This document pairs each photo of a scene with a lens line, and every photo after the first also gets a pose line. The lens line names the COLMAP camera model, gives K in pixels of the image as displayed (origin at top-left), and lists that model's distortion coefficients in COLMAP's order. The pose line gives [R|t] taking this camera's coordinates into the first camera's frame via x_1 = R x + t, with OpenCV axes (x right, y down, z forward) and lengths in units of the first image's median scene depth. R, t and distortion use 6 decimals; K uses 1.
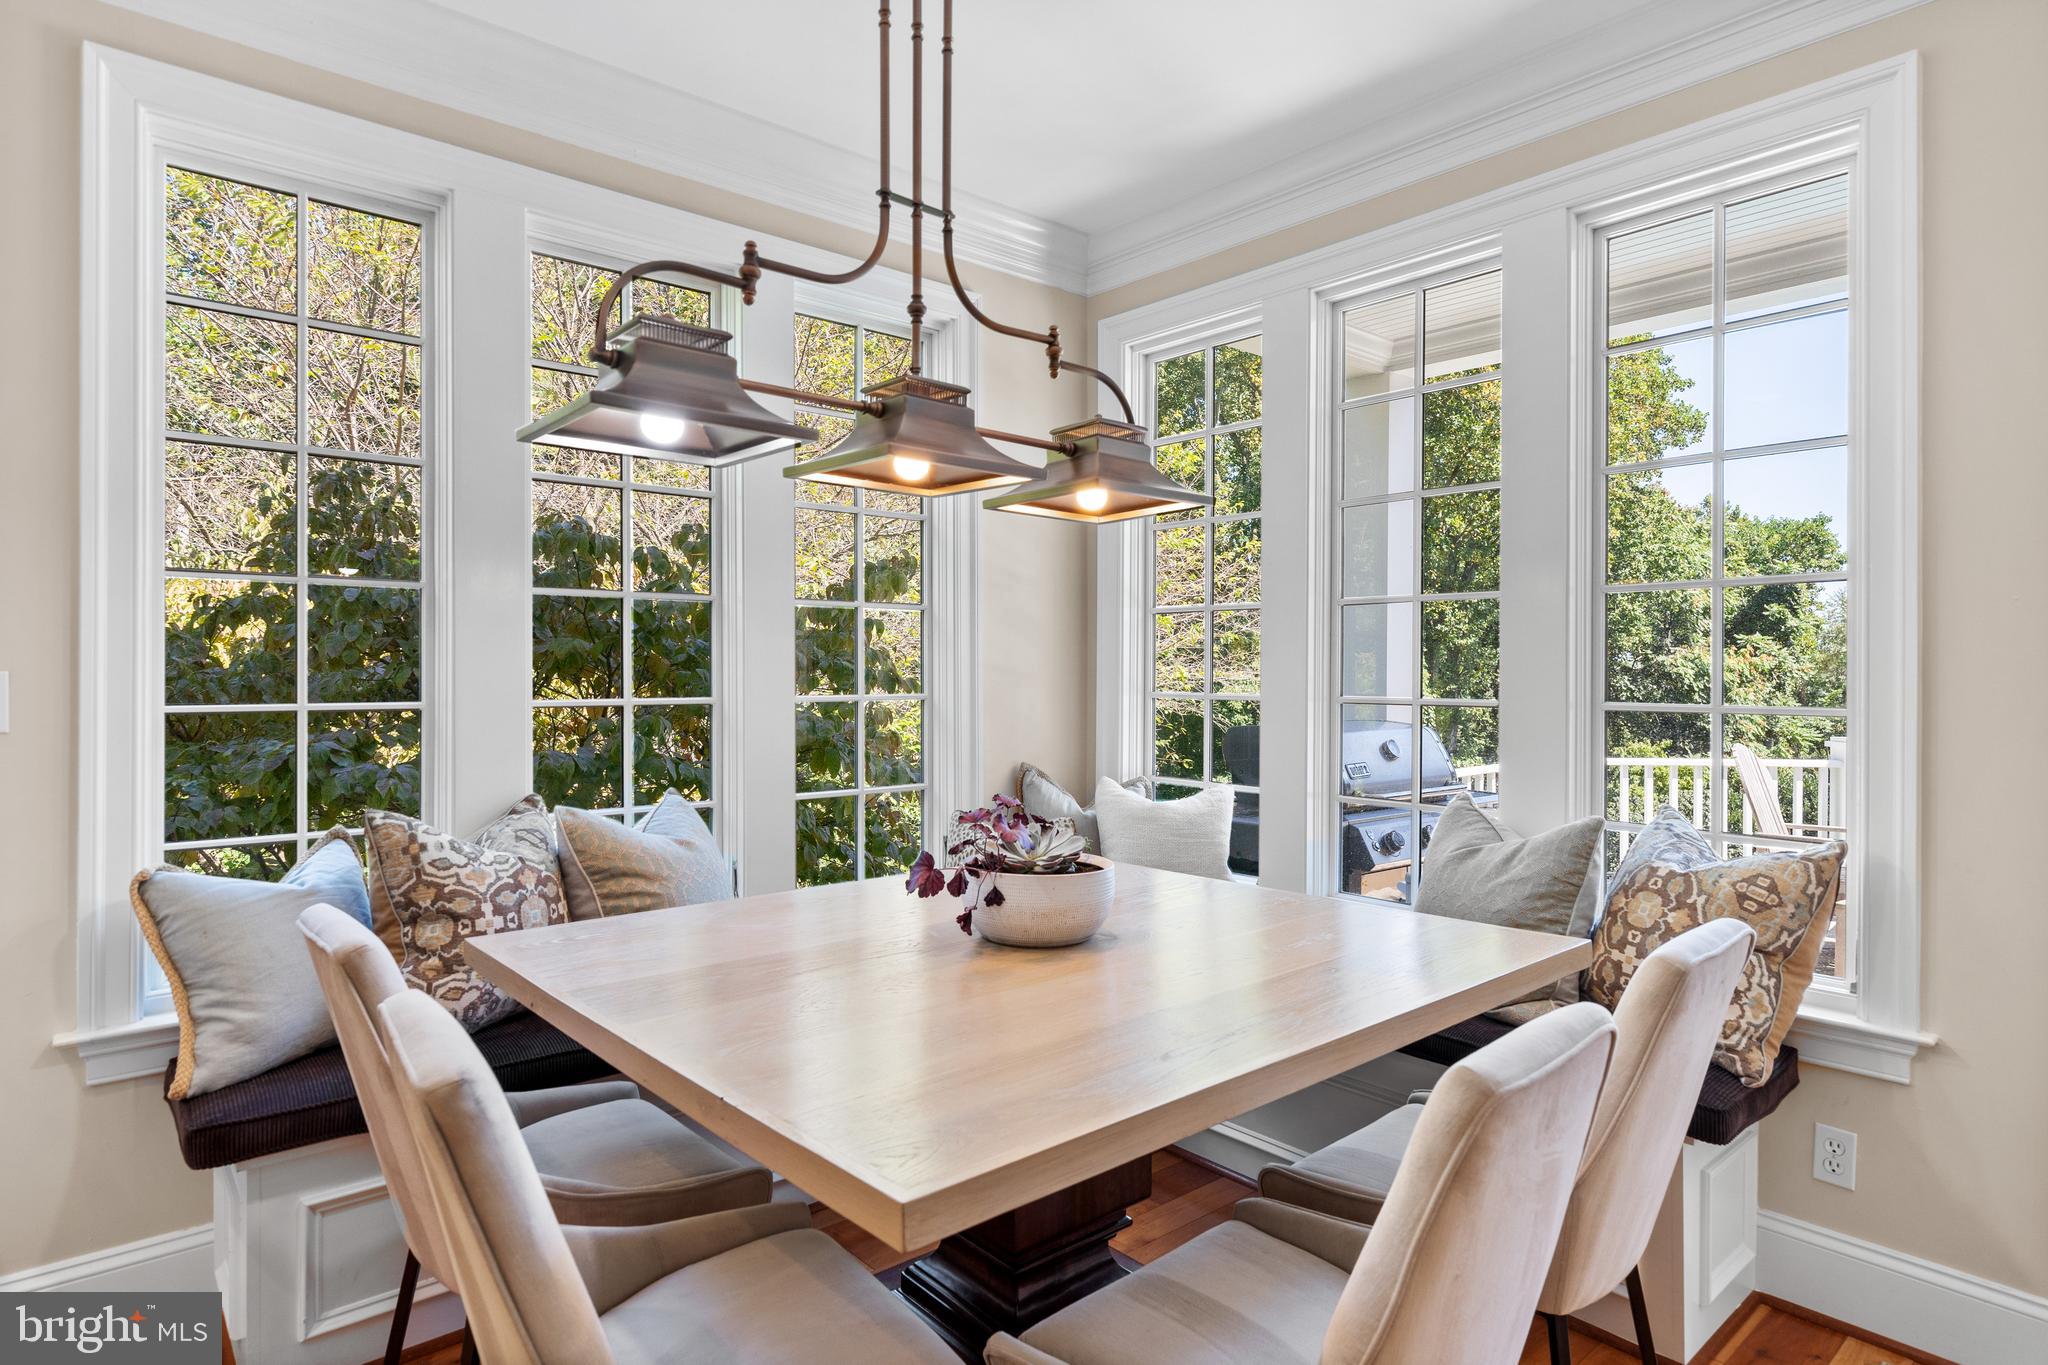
lens RADIAL K [[1108.7, 0, 1024.0], [0, 1108.7, 673.8], [0, 0, 1]] dist [0.000090, -0.000174]
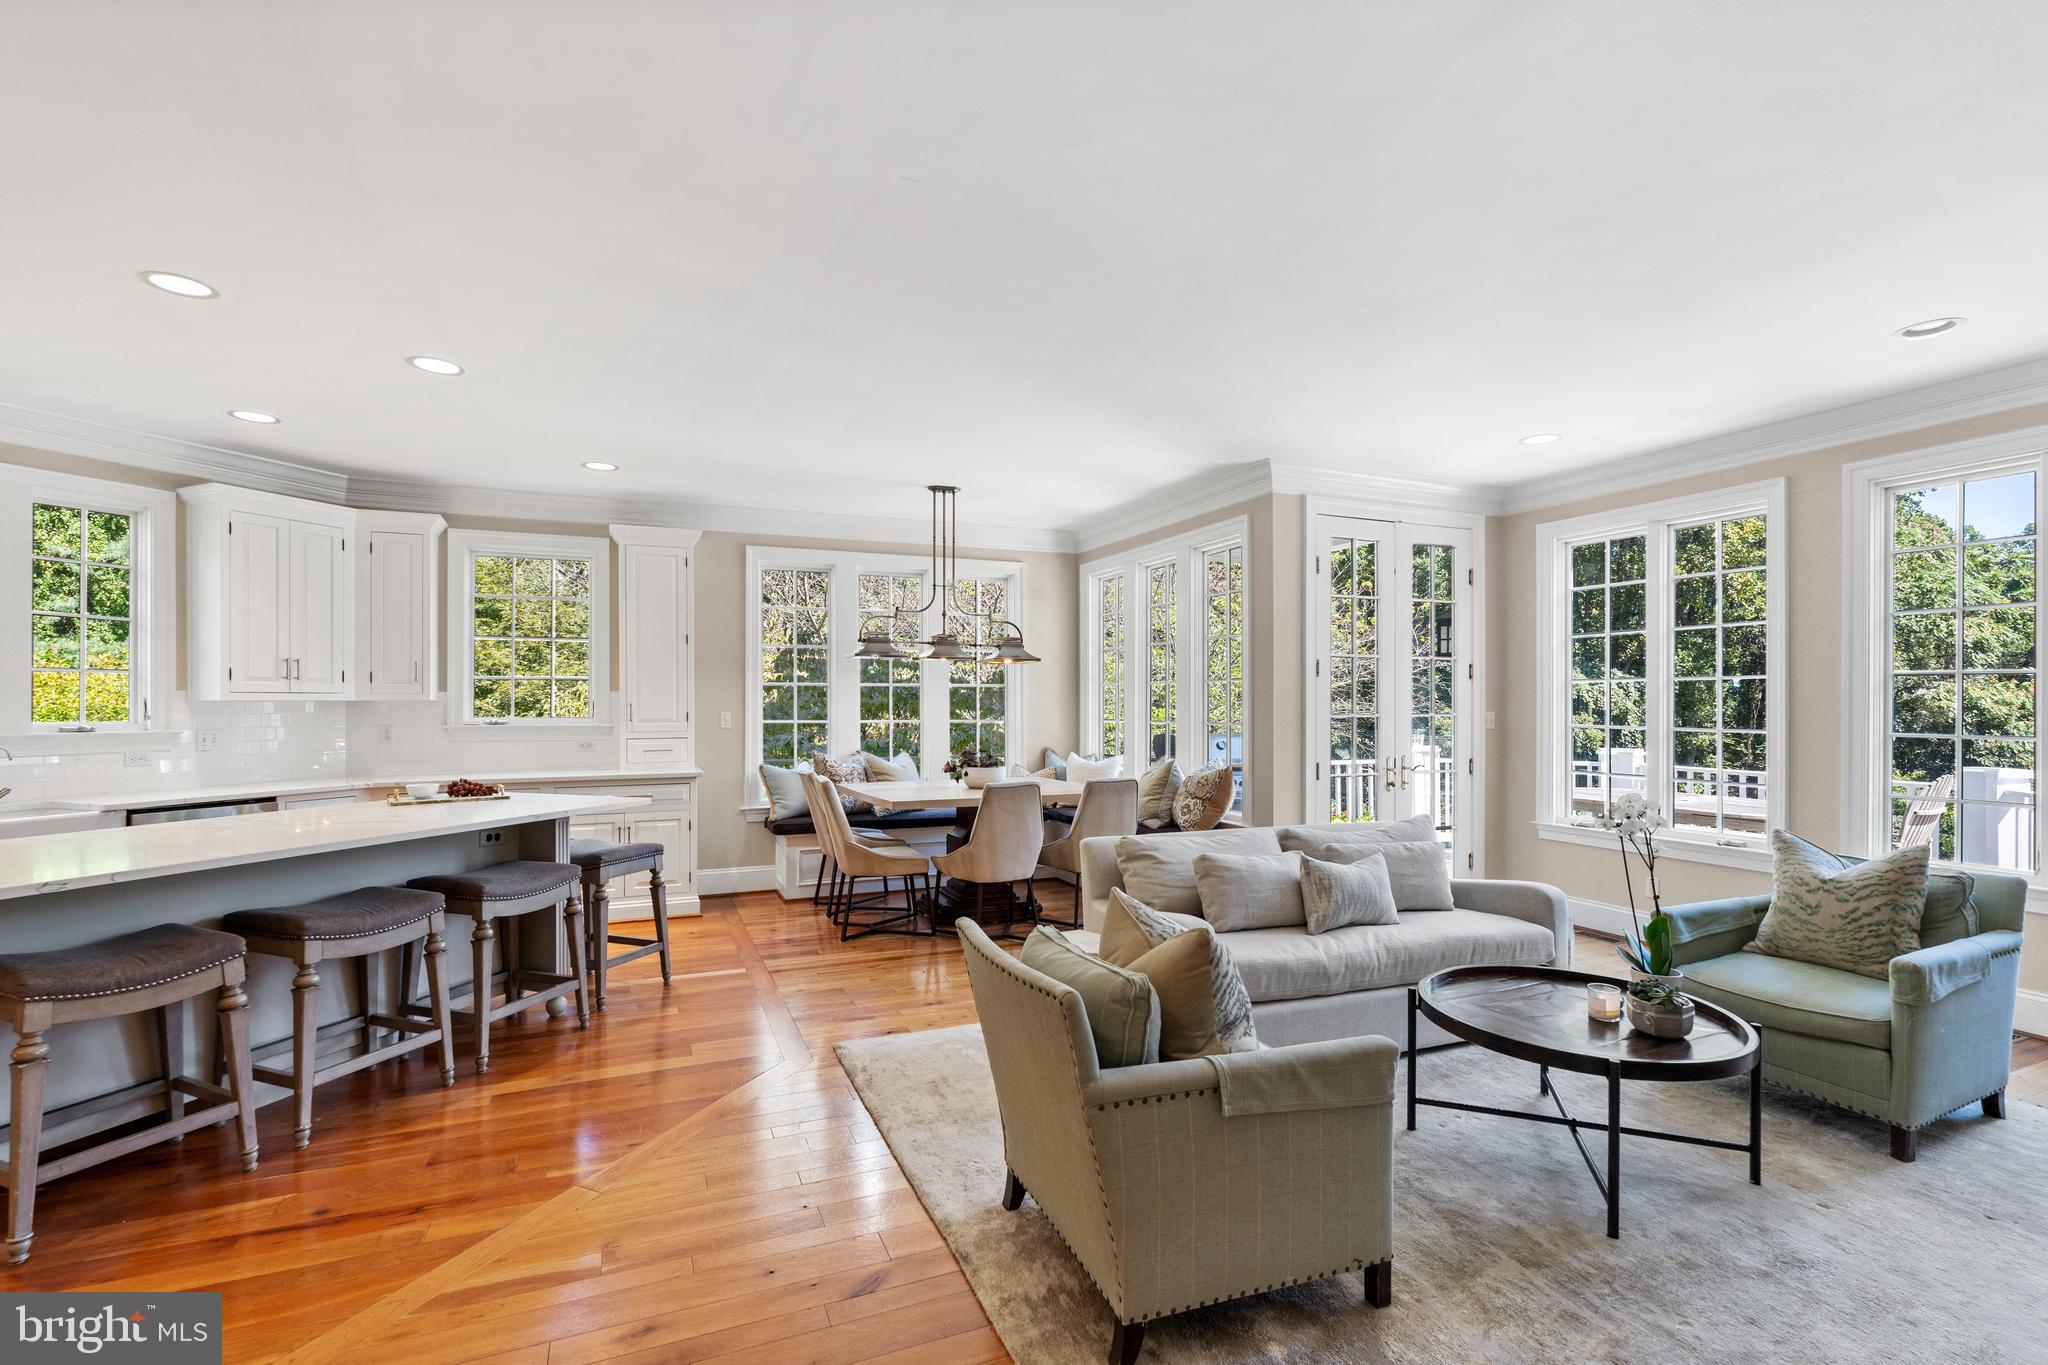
lens RADIAL K [[924.9, 0, 1027.1], [0, 924.9, 699.0], [0, 0, 1]] dist [-0.002161, -0.000581]
pose [[0.954494, -0.006630, -0.298156, 0.787585], [0.003151, 0.999921, -0.012148, -0.004725], [0.298213, 0.010656, 0.954440, -1.352604]]
